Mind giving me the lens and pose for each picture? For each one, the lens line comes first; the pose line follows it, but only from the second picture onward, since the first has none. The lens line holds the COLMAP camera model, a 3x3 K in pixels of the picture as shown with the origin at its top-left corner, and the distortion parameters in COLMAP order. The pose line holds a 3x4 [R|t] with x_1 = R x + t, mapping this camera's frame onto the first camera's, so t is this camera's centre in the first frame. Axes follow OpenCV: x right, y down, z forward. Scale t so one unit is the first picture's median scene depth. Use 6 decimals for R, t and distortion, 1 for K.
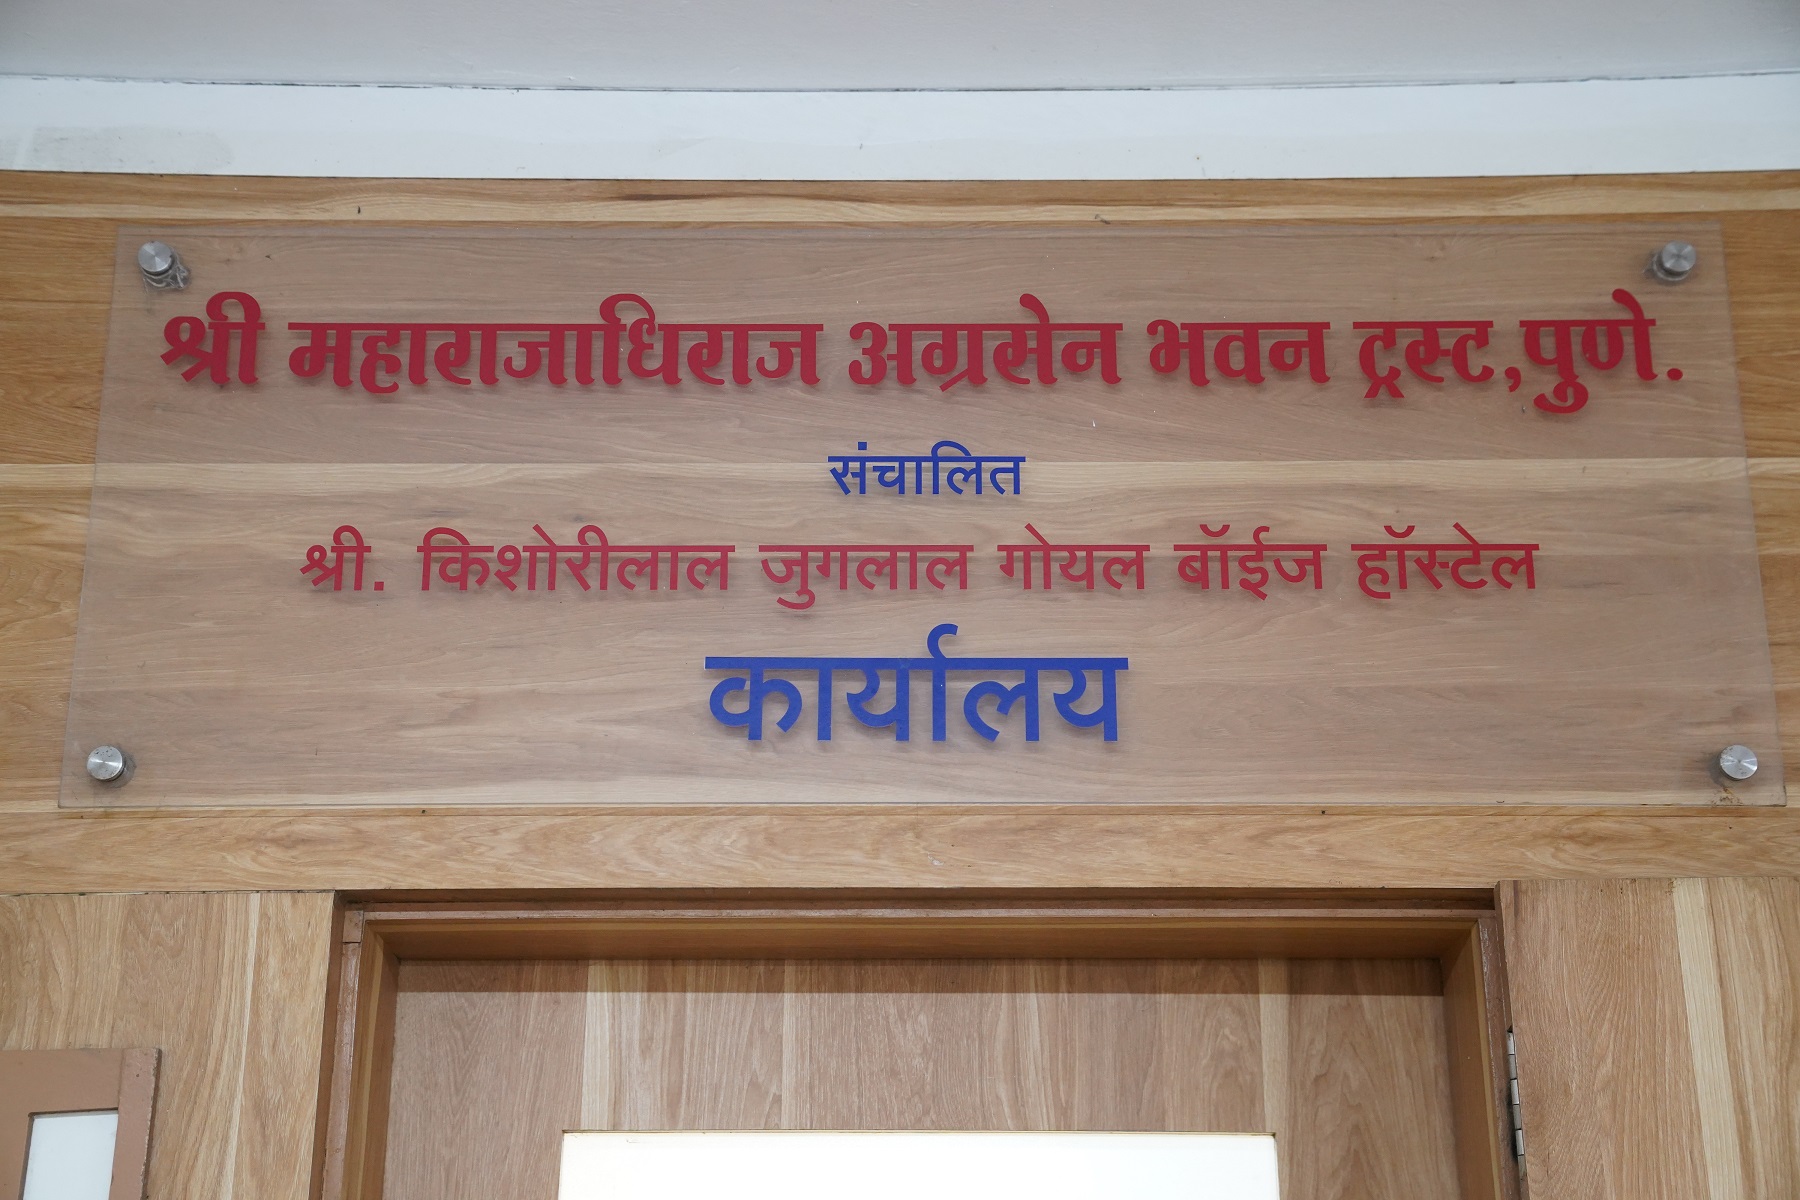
lens RADIAL K [[2675.7, 0, 900.0], [0, 2675.7, 600.0], [0, 0, 1]] dist [0.013714, 0.026923]
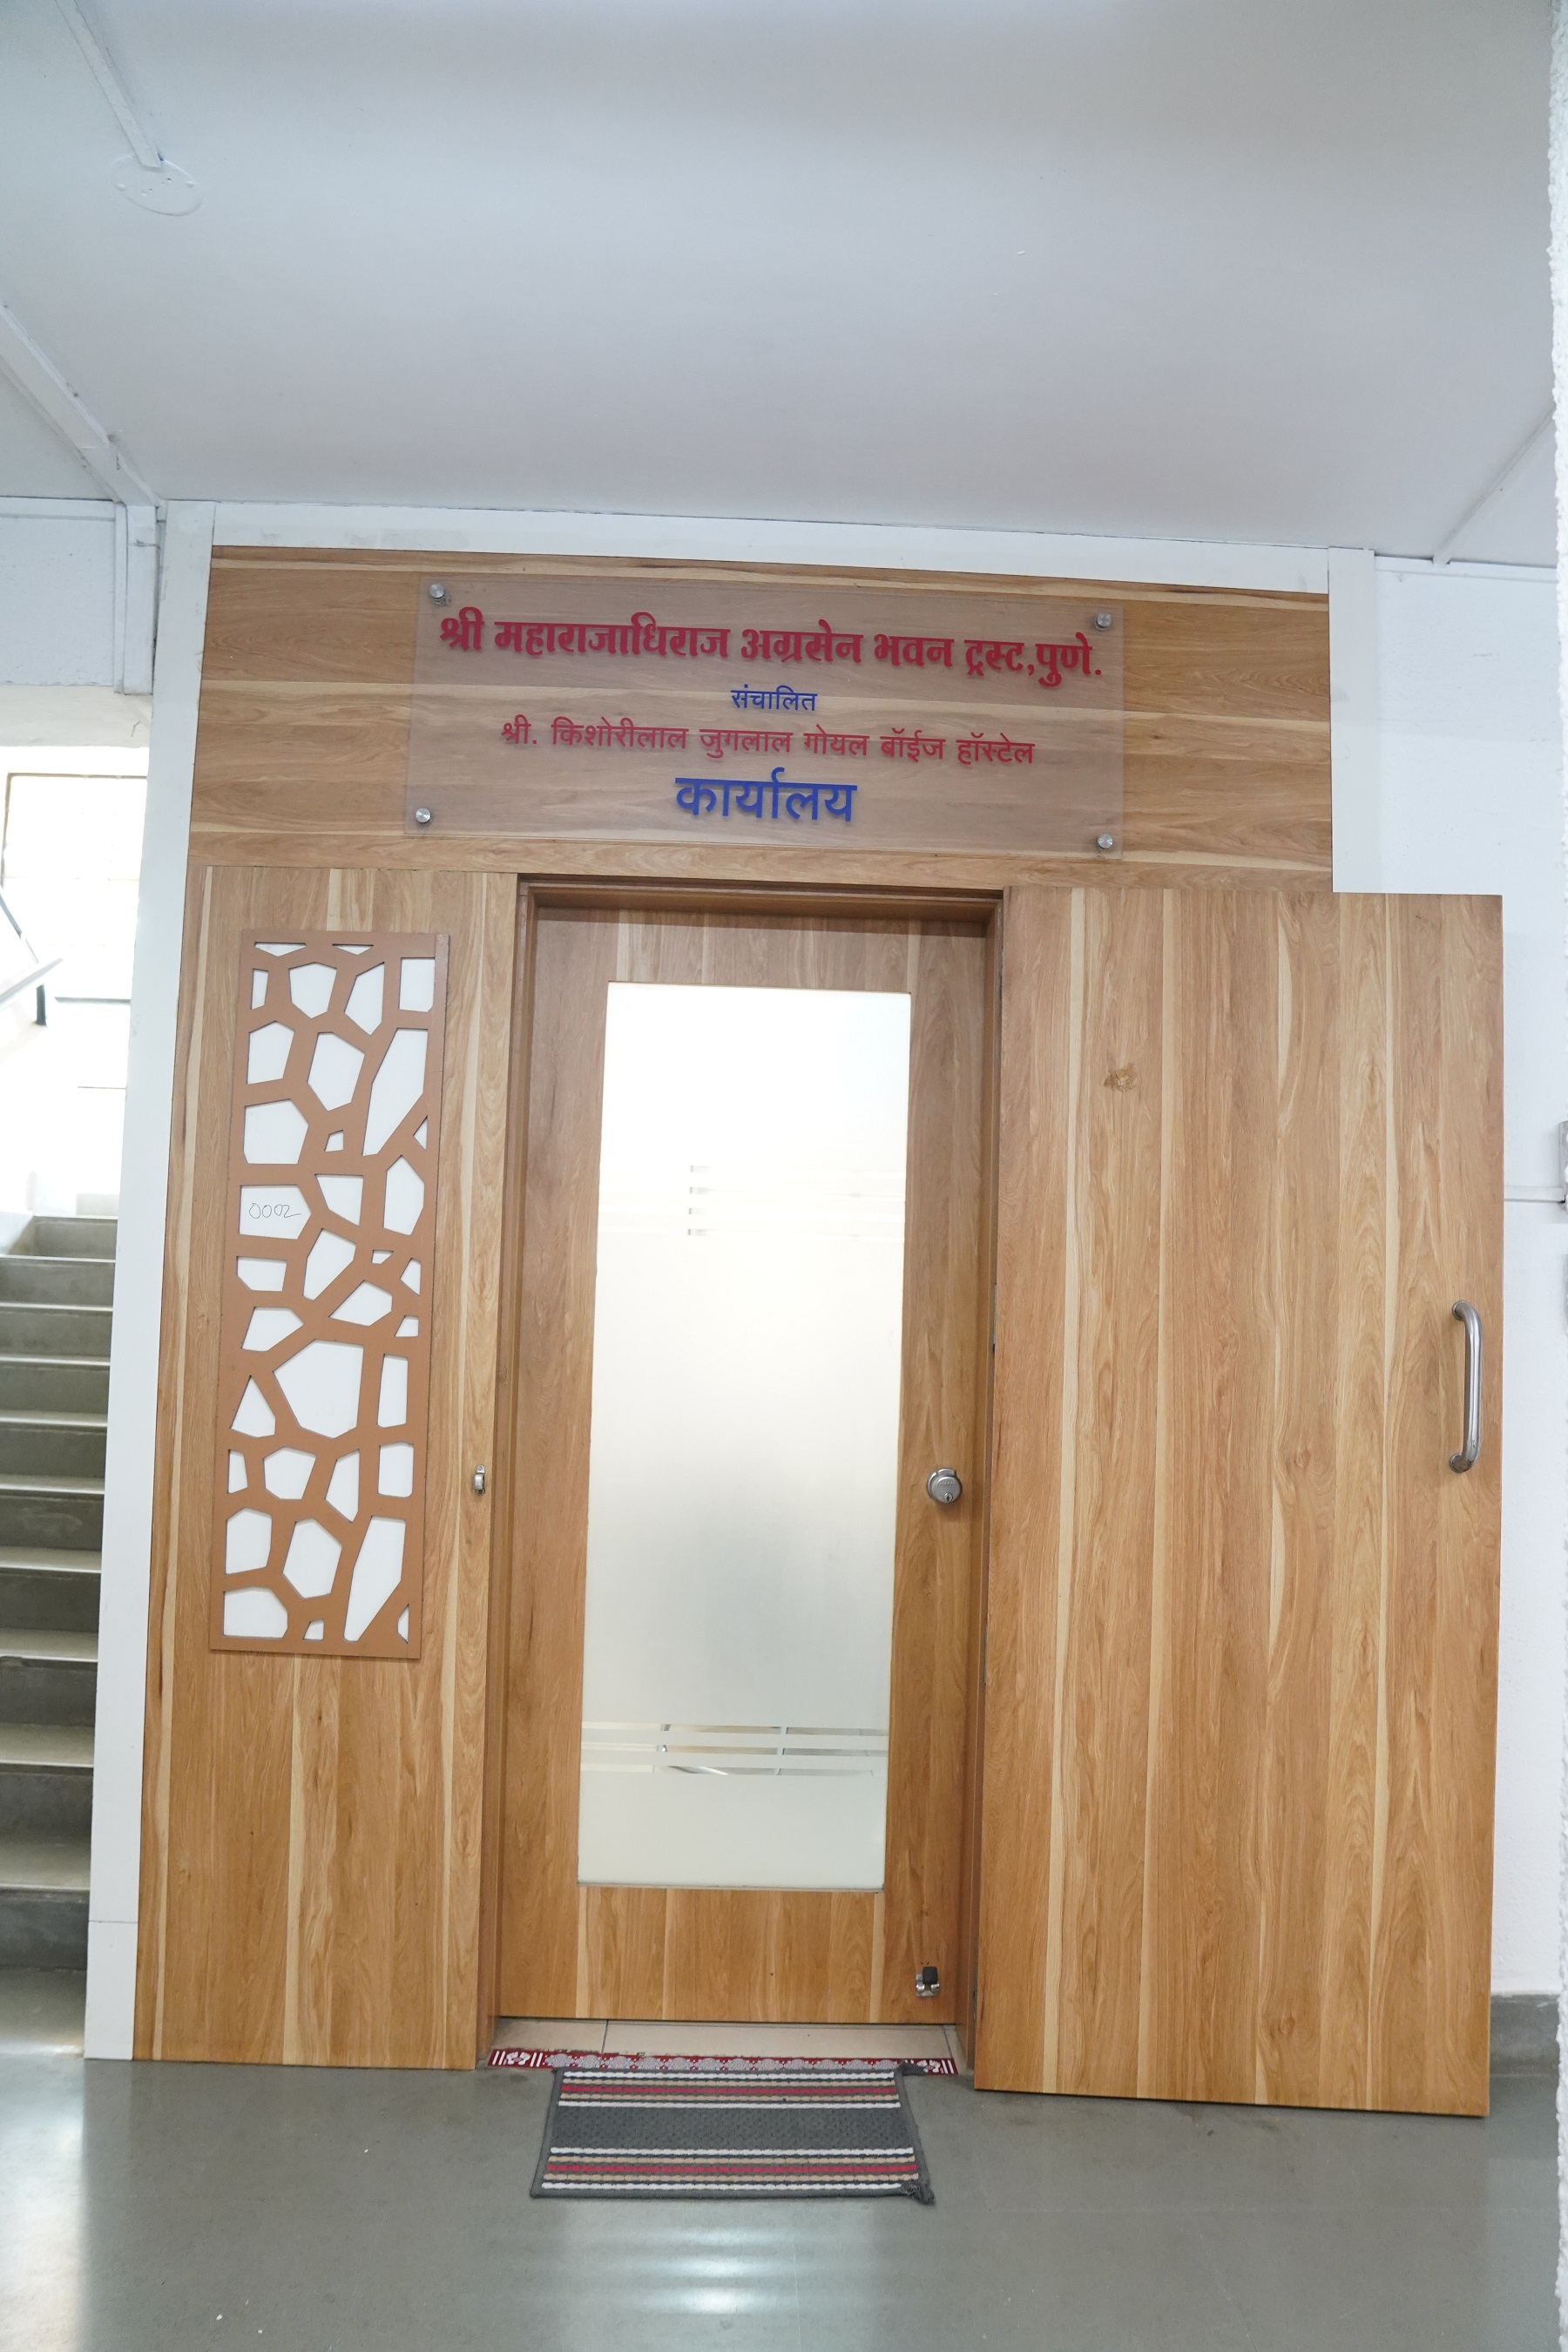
lens RADIAL K [[1638.1, 0, 784.0], [0, 1638.1, 1176.0], [0, 0, 1]] dist [-0.120014, 0.084557]
pose [[0.999147, 0.034907, 0.022044, 0.002256], [-0.039425, 0.965183, 0.258586, -0.013535], [-0.012250, -0.259235, 0.965737, -0.441816]]
